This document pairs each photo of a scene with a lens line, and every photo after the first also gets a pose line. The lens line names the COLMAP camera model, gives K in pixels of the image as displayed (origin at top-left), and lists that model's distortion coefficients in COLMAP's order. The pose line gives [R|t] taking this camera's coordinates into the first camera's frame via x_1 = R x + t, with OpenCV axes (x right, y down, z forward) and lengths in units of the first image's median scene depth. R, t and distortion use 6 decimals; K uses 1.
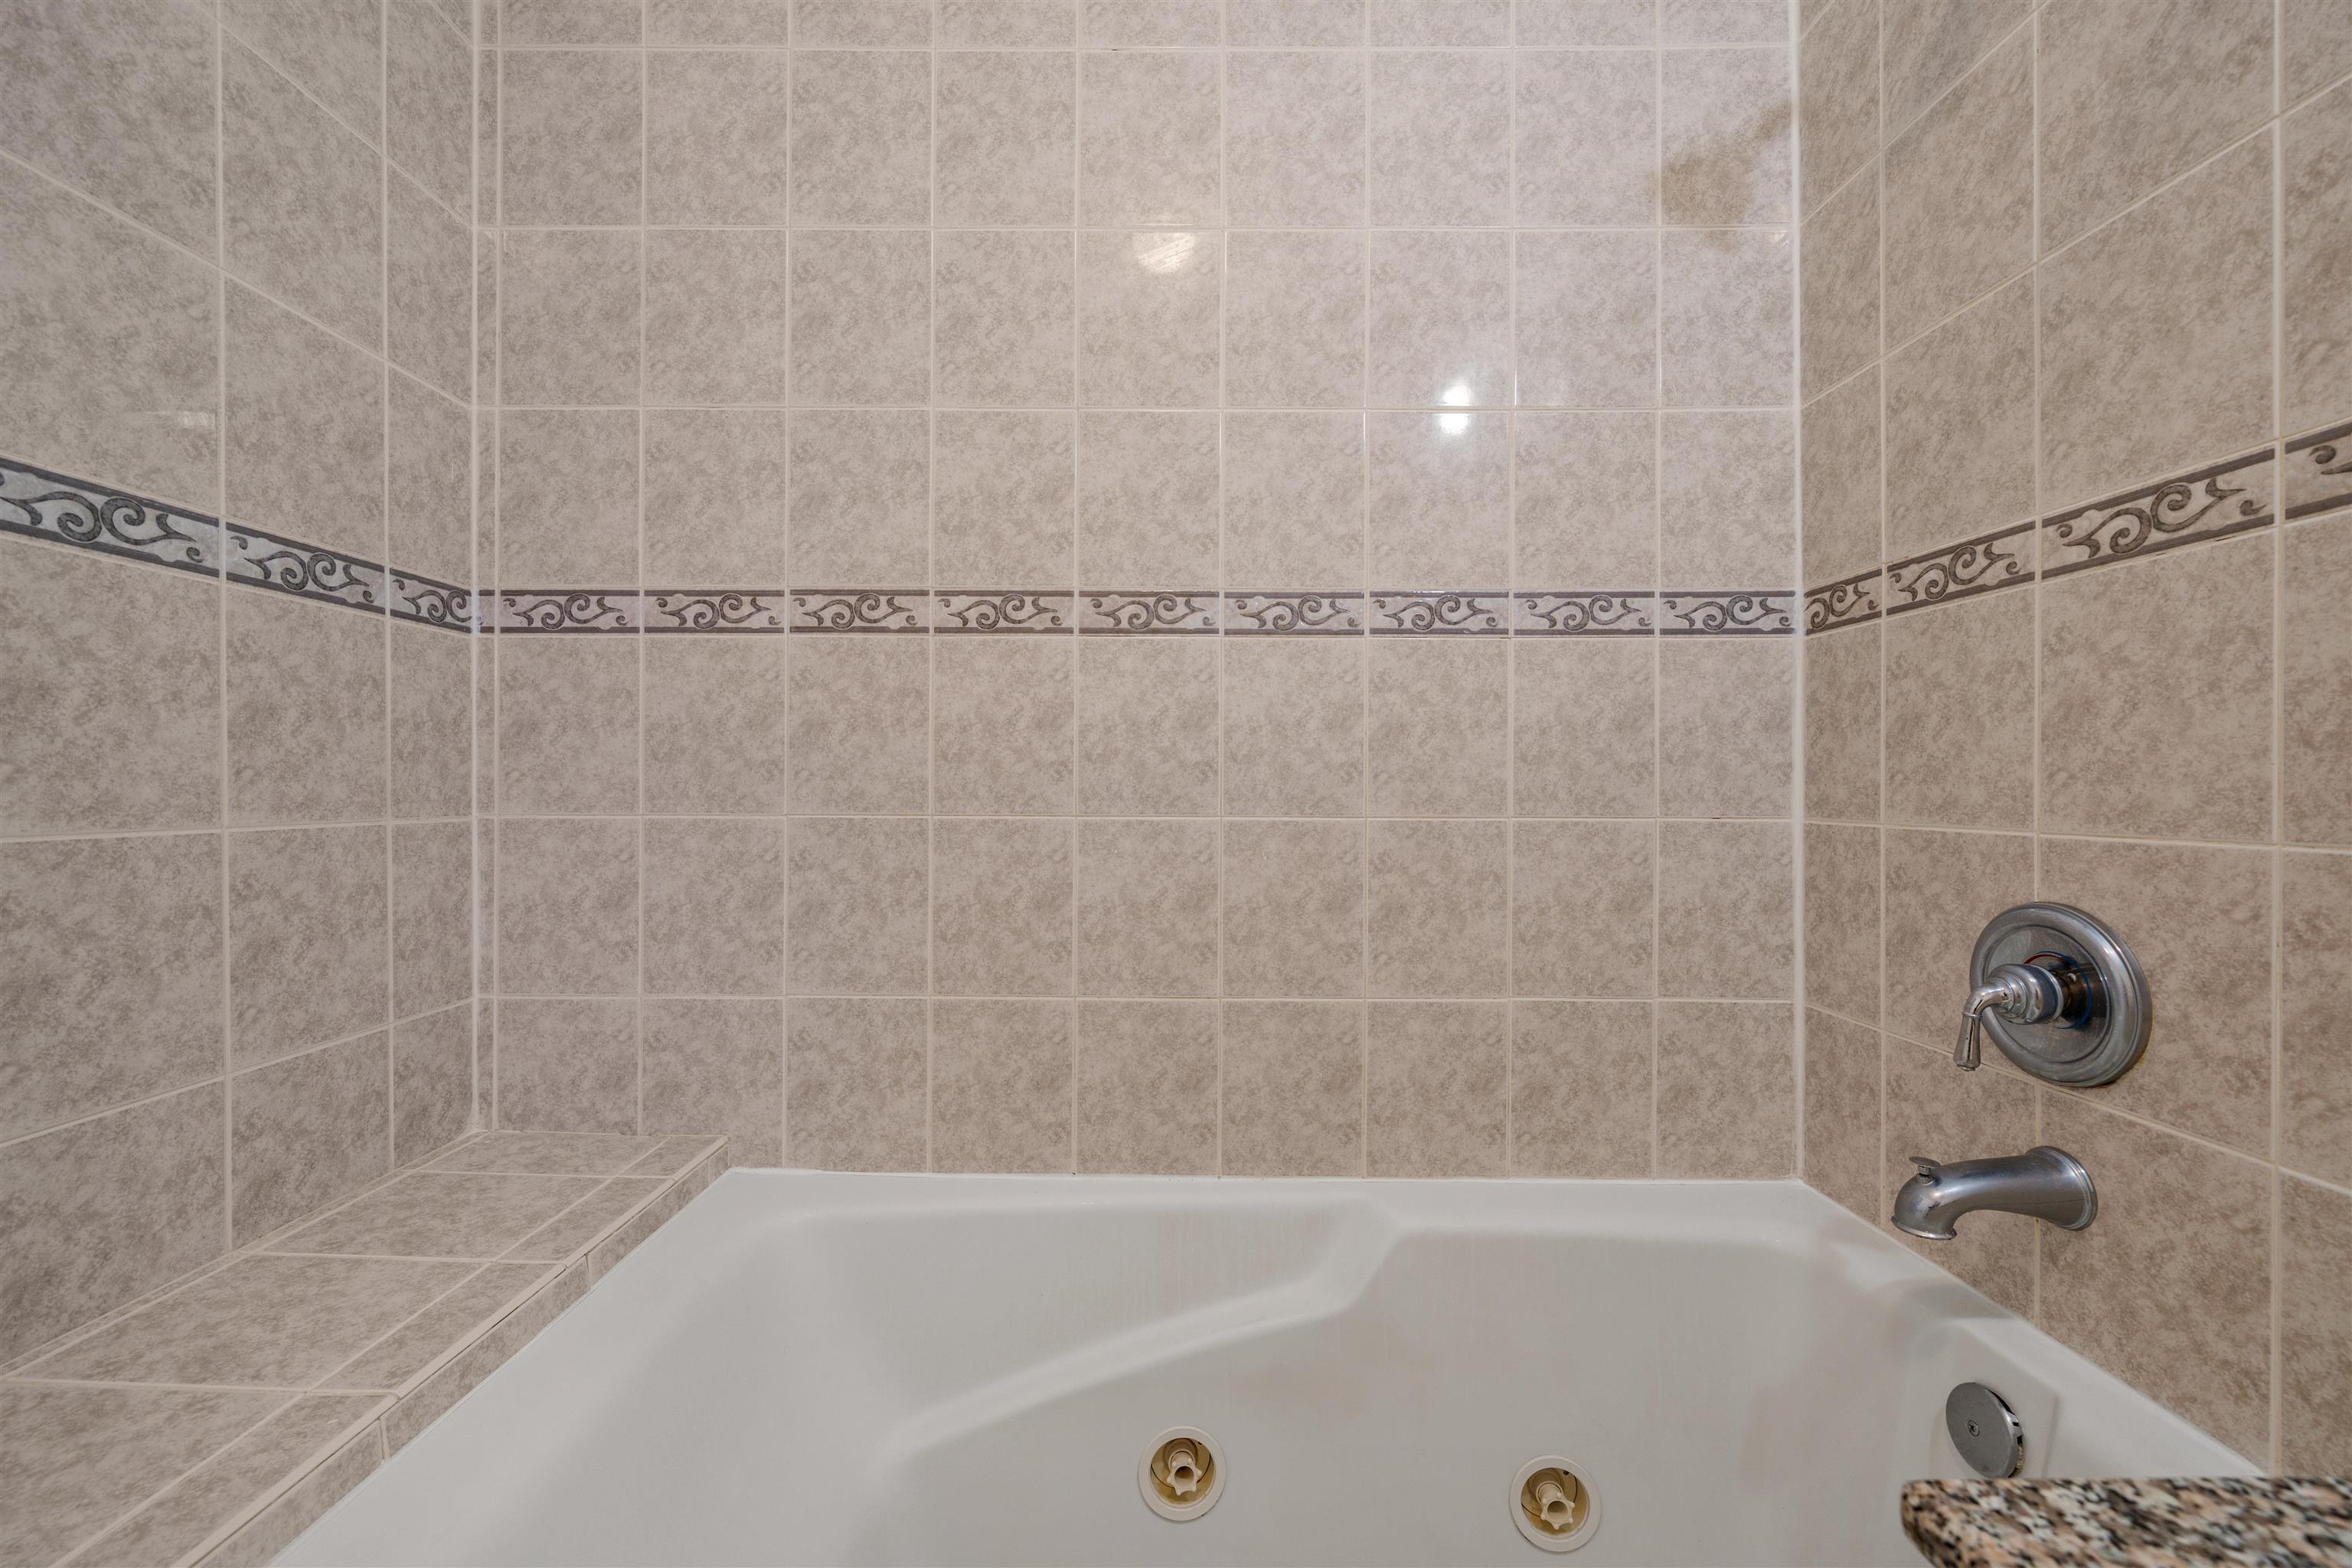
lens RADIAL K [[911.2, 0, 1172.3], [0, 911.2, 767.5], [0, 0, 1]] dist [-0.002648, -0.000534]
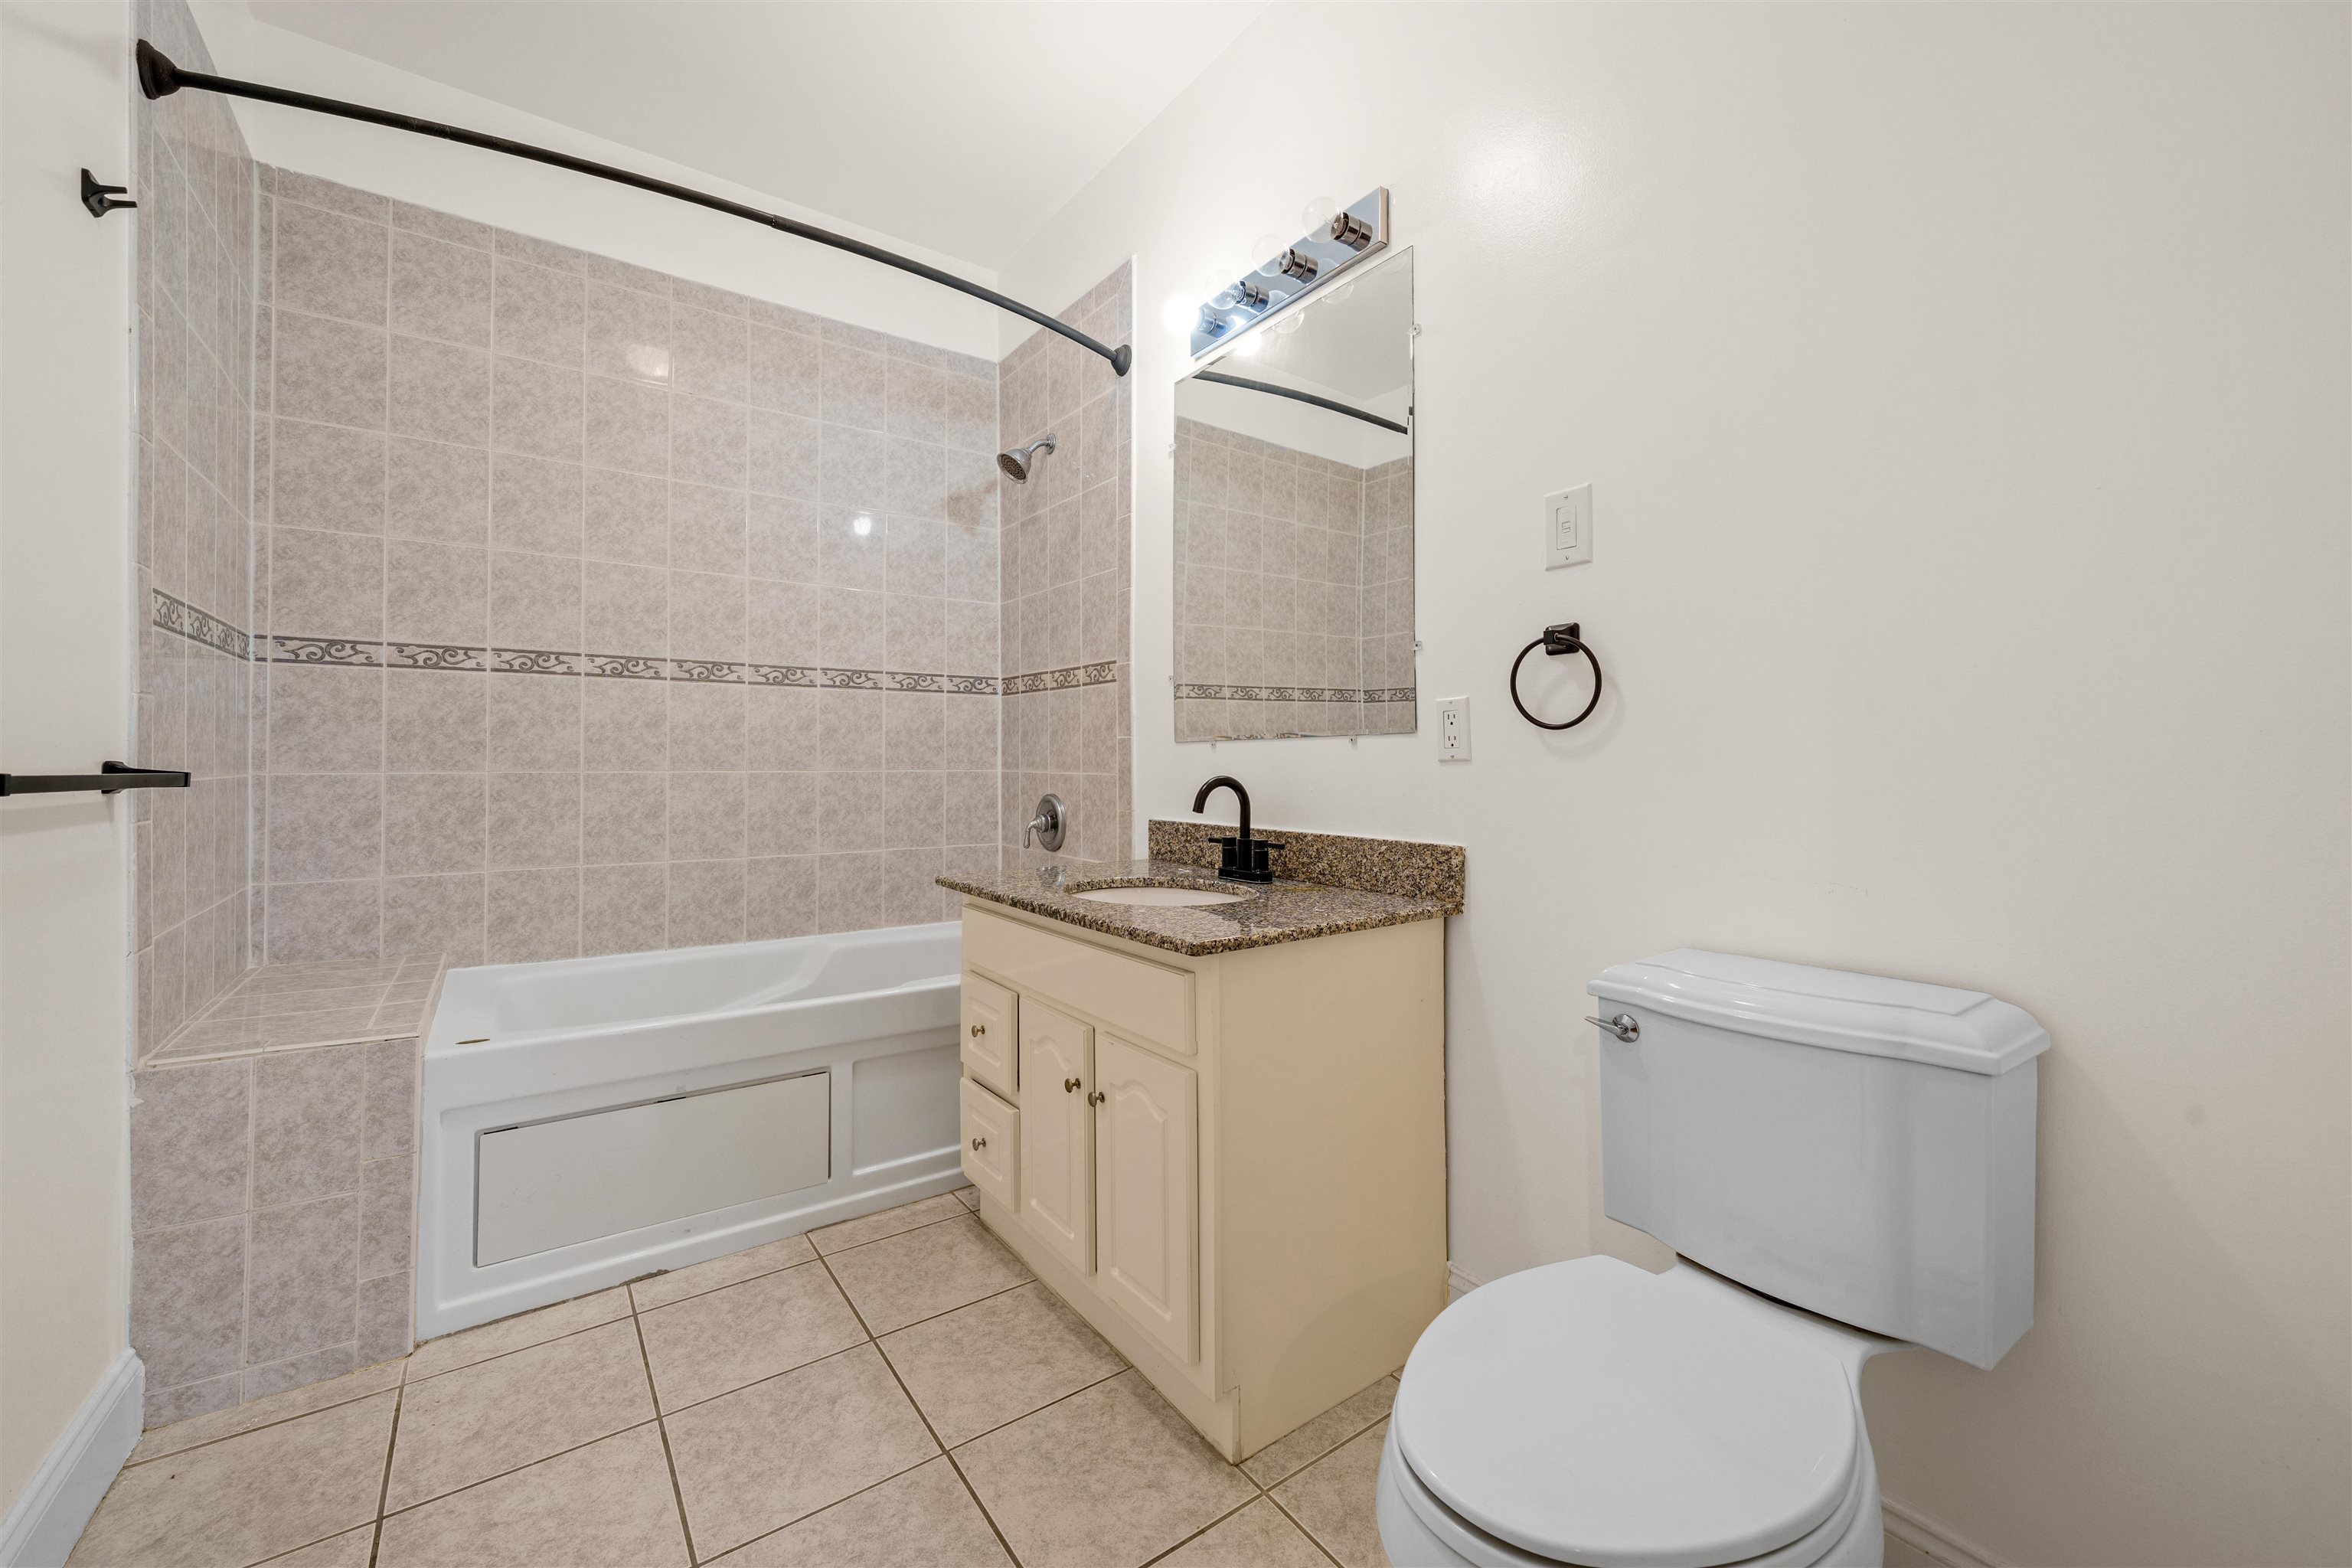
lens RADIAL K [[911.2, 0, 1172.3], [0, 911.2, 767.5], [0, 0, 1]] dist [-0.002648, -0.000534]
pose [[0.811357, -0.005115, 0.584529, -0.378324], [-0.008894, 0.999738, 0.021094, -0.006262], [-0.584484, -0.022314, 0.811098, -1.281529]]
